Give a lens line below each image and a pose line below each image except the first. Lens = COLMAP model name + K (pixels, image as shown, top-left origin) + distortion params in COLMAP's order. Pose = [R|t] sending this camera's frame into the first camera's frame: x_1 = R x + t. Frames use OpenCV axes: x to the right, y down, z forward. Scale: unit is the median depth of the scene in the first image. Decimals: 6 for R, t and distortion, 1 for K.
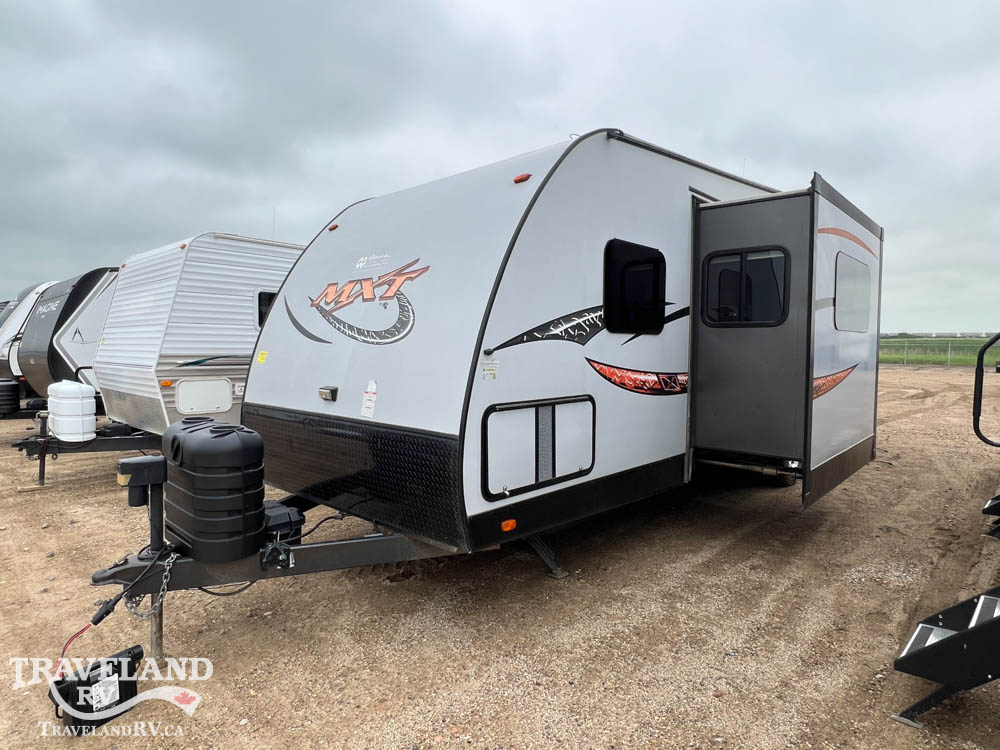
lens RADIAL K [[571.6, 0, 500.0], [0, 571.6, 375.0], [0, 0, 1]] dist [-0.000139, -0.000581]
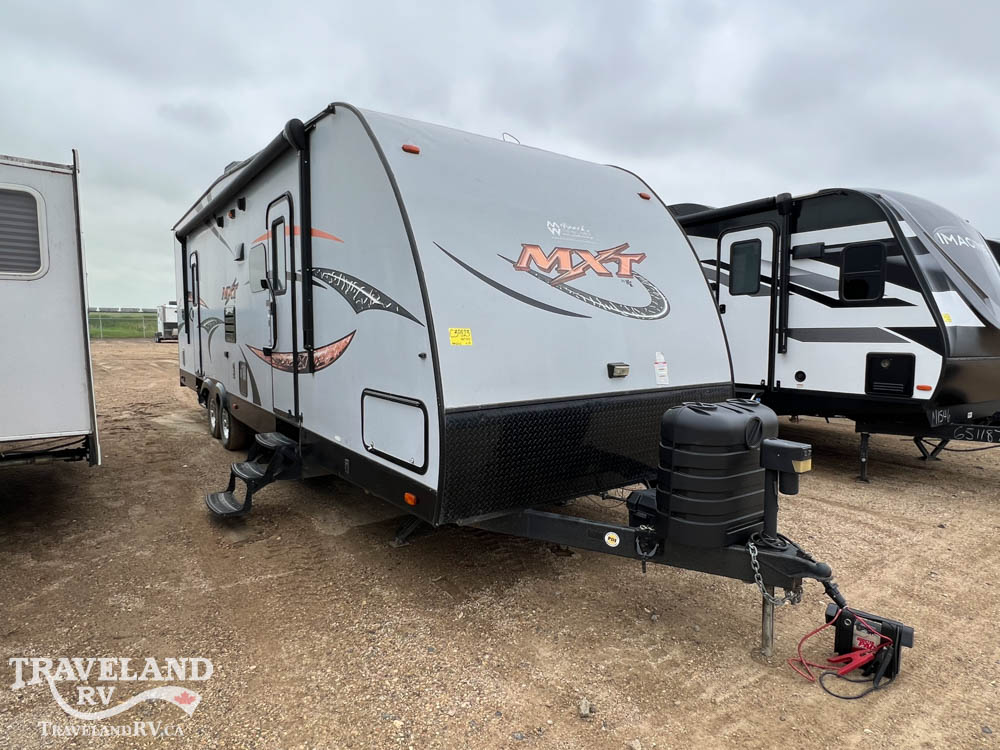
lens RADIAL K [[571.6, 0, 500.0], [0, 571.6, 375.0], [0, 0, 1]] dist [-0.000139, -0.000581]
pose [[0.195816, -0.086738, 0.976797, -1.316662], [0.047134, 0.995762, 0.078973, -0.046337], [-0.979507, 0.030576, 0.199074, 1.034090]]
